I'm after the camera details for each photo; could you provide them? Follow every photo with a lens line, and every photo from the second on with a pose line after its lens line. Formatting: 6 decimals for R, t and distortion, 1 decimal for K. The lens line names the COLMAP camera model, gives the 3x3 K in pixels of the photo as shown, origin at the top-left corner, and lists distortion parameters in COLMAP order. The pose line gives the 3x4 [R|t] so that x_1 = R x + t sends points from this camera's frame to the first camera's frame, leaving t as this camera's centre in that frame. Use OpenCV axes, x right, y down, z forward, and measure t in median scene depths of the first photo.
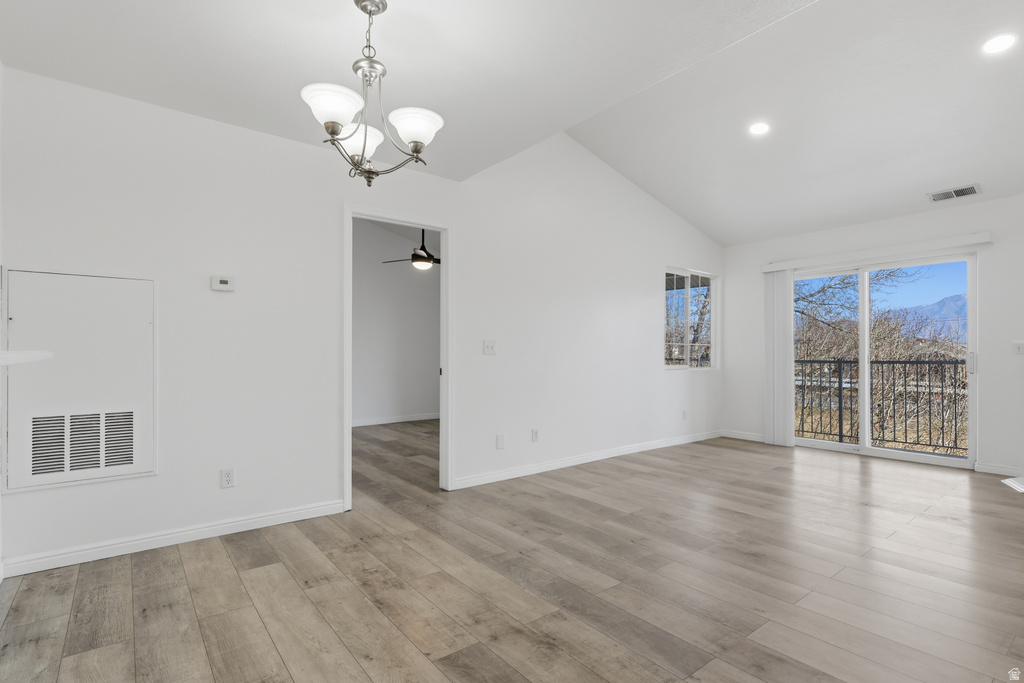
lens RADIAL K [[499.5, 0, 515.9], [0, 499.5, 343.2], [0, 0, 1]] dist [-0.005254, 0.000287]
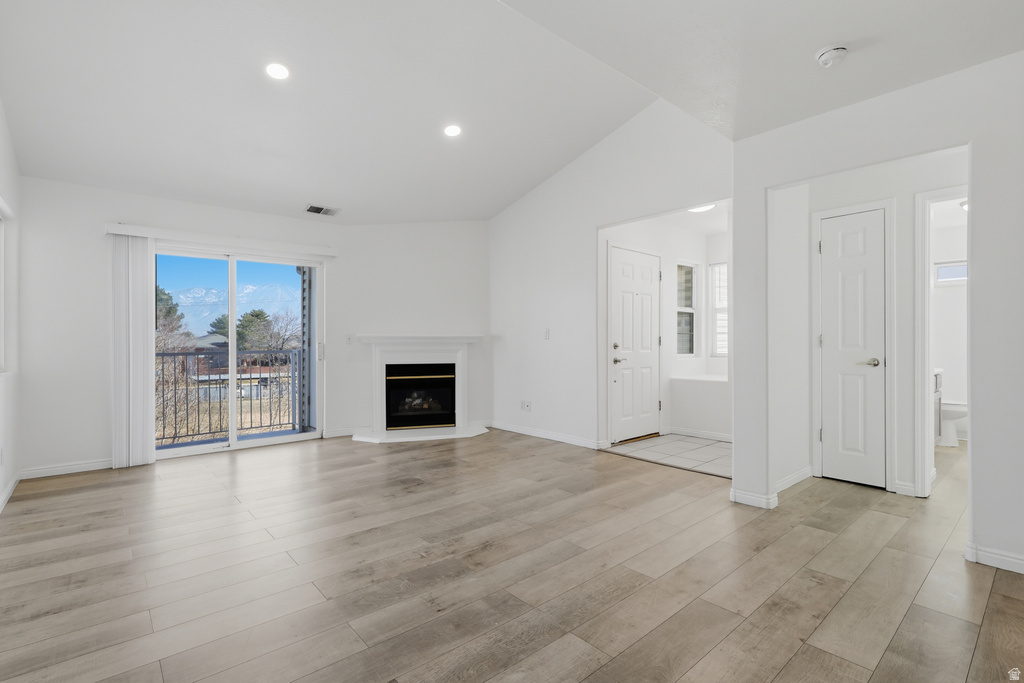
lens RADIAL K [[477.0, 0, 508.7], [0, 477.0, 340.8], [0, 0, 1]] dist [-0.007598, 0.001446]
pose [[-0.042004, -0.001075, 0.999117, -0.378194], [-0.013157, 0.999913, 0.000523, 0.010658], [-0.999031, -0.013123, -0.042015, 0.794343]]
